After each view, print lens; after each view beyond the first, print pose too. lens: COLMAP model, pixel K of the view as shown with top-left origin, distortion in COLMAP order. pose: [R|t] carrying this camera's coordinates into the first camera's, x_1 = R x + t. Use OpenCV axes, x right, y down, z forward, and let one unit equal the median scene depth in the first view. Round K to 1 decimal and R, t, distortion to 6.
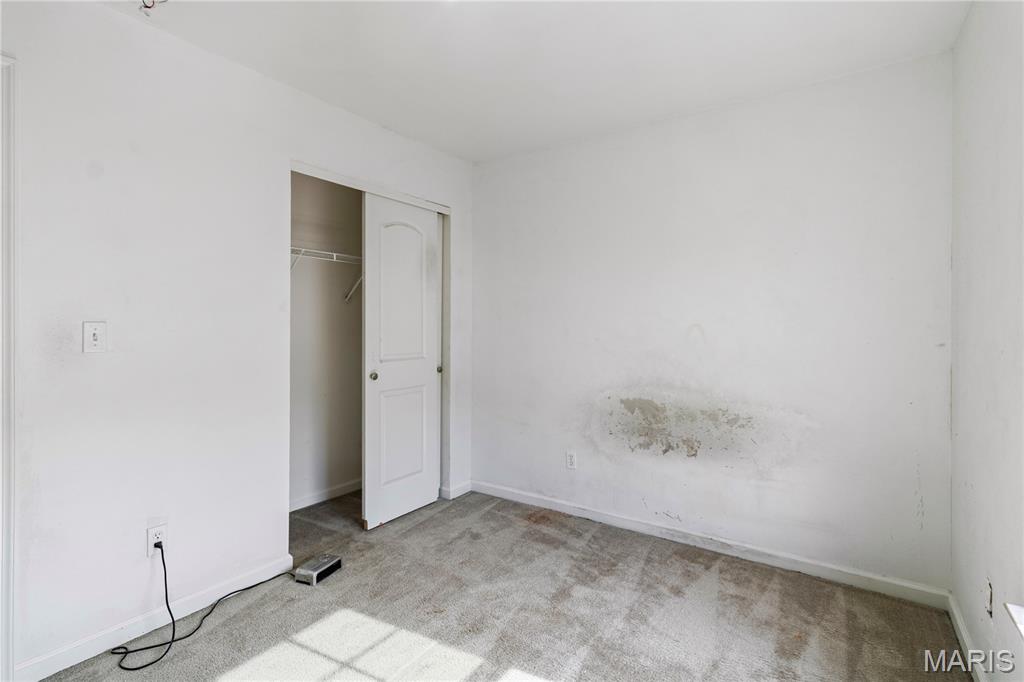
lens RADIAL K [[477.2, 0, 519.2], [0, 477.2, 334.7], [0, 0, 1]] dist [0.003643, -0.000657]
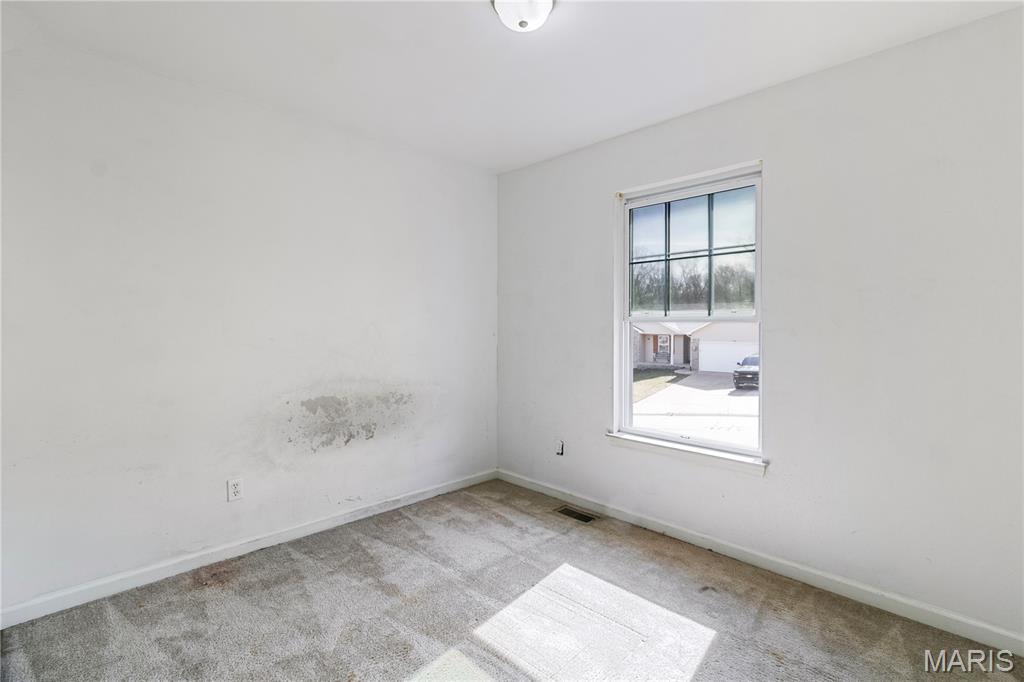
lens RADIAL K [[477.2, 0, 519.6], [0, 477.2, 337.4], [0, 0, 1]] dist [0.003643, -0.000657]
pose [[0.193729, -0.027824, 0.980660, -0.668401], [0.016696, 0.999546, 0.025062, -0.008775], [-0.980913, 0.011518, 0.194105, 0.417325]]
